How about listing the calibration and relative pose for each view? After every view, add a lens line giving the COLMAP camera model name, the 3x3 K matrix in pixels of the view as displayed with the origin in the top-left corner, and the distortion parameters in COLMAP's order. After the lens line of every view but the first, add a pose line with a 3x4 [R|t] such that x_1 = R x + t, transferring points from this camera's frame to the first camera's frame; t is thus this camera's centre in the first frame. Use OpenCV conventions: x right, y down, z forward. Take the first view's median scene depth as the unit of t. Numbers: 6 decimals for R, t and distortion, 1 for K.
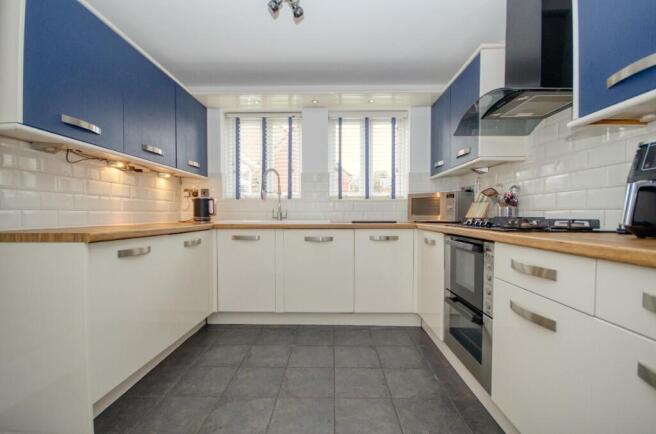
lens RADIAL K [[289.5, 0, 325.1], [0, 289.5, 217.3], [0, 0, 1]] dist [0.000916, -0.000564]
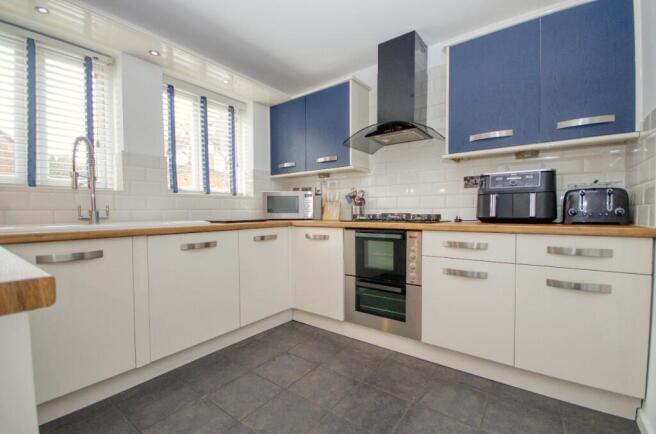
lens RADIAL K [[289.5, 0, 328.6], [0, 289.5, 216.3], [0, 0, 1]] dist [0.000916, -0.000564]
pose [[0.576898, -0.017931, 0.816619, -0.441253], [0.014969, 0.999823, 0.011379, -0.005131], [-0.816679, 0.005659, 0.577065, 0.290021]]
